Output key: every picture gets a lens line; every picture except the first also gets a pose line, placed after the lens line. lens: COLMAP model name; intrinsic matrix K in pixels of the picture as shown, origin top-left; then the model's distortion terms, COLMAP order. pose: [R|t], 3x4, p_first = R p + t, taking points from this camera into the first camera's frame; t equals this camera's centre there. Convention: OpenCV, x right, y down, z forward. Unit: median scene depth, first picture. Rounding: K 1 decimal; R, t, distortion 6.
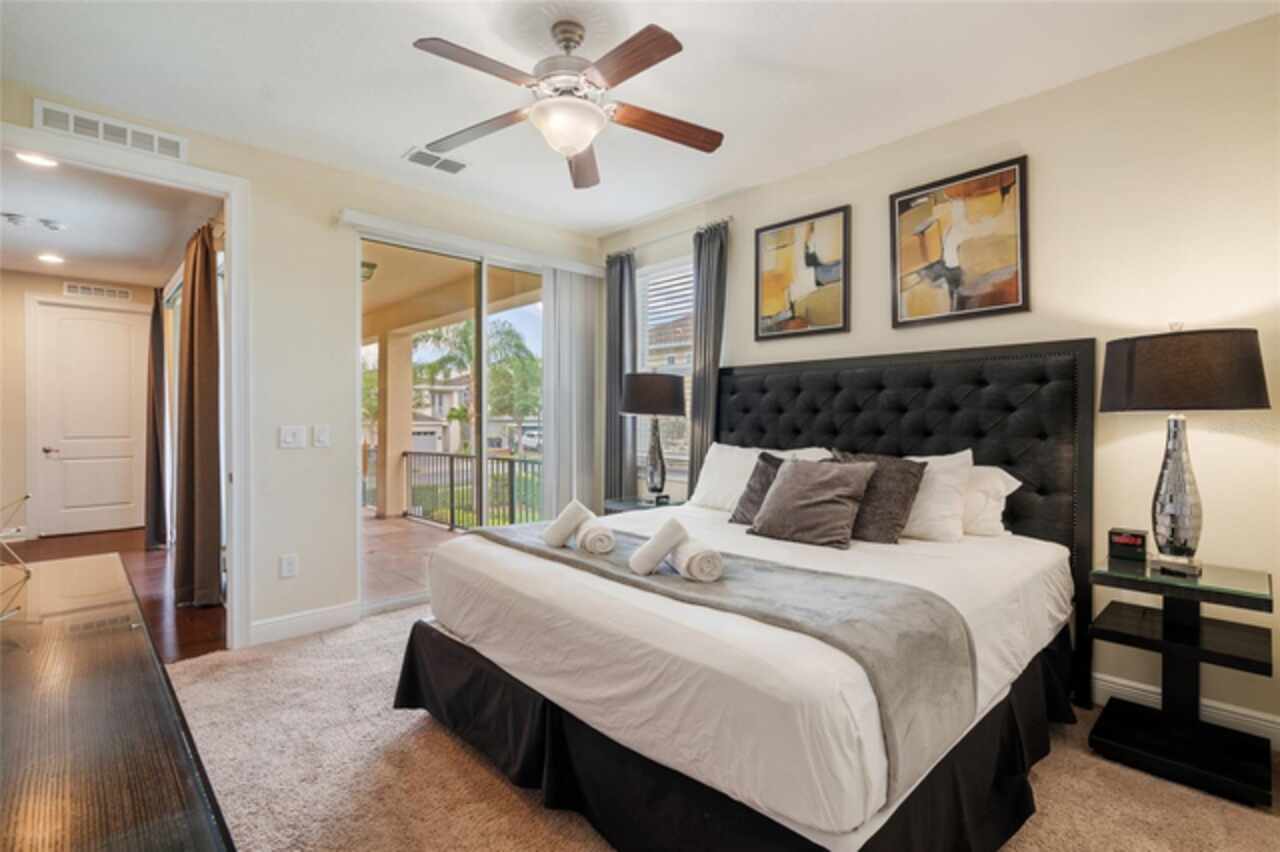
lens RADIAL K [[597.2, 0, 642.0], [0, 597.2, 427.3], [0, 0, 1]] dist [-0.003252, 0.002102]
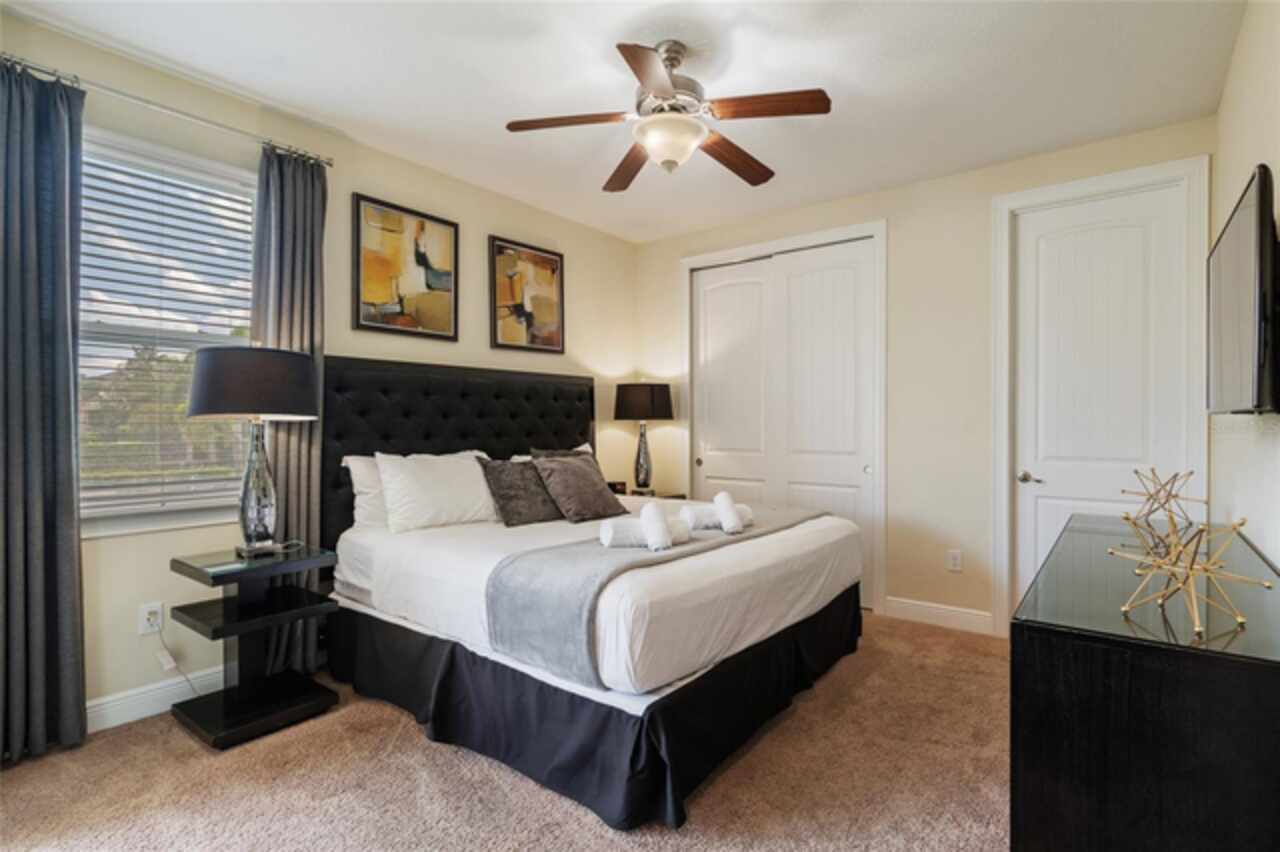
lens RADIAL K [[597.2, 0, 642.2], [0, 597.2, 422.2], [0, 0, 1]] dist [-0.003252, 0.002102]
pose [[-0.116014, 0.006008, 0.993229, -0.733508], [0.018917, 0.999814, -0.003839, -0.006359], [-0.993067, 0.018344, -0.116106, 0.779252]]
